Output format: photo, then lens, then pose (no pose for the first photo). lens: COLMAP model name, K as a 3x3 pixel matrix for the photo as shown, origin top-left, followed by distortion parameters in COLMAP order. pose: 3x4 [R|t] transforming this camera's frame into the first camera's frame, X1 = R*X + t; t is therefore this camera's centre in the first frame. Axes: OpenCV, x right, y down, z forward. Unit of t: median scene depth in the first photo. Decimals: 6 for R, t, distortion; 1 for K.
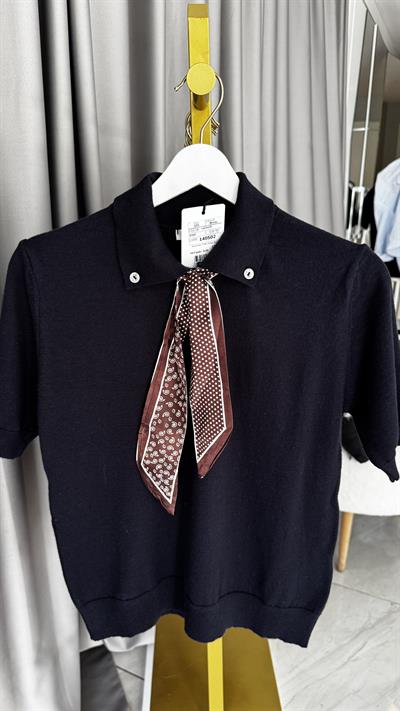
lens RADIAL K [[546.5, 0, 197.2], [0, 546.5, 351.6], [0, 0, 1]] dist [-0.008098, -0.042072]
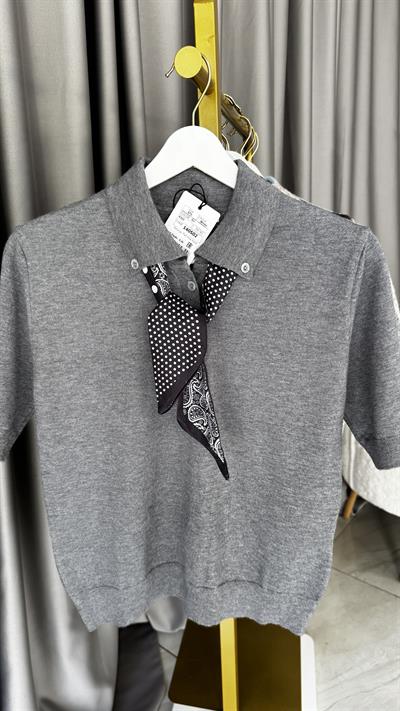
lens RADIAL K [[546.5, 0, 194.8], [0, 546.5, 357.1], [0, 0, 1]] dist [-0.008098, -0.042072]
pose [[0.975444, 0.041587, -0.216287, 0.124624], [-0.039871, 0.999129, 0.012294, 0.017716], [0.216610, -0.003369, 0.976252, 0.006605]]
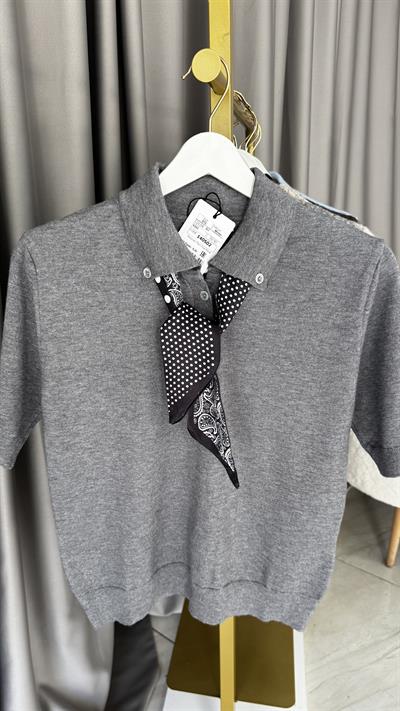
lens RADIAL K [[546.5, 0, 193.0], [0, 546.5, 360.7], [0, 0, 1]] dist [-0.008098, -0.042072]
pose [[0.982468, 0.060766, -0.176250, 0.088246], [-0.049146, 0.996366, 0.069563, -0.019627], [0.179837, -0.059682, 0.981884, 0.003819]]
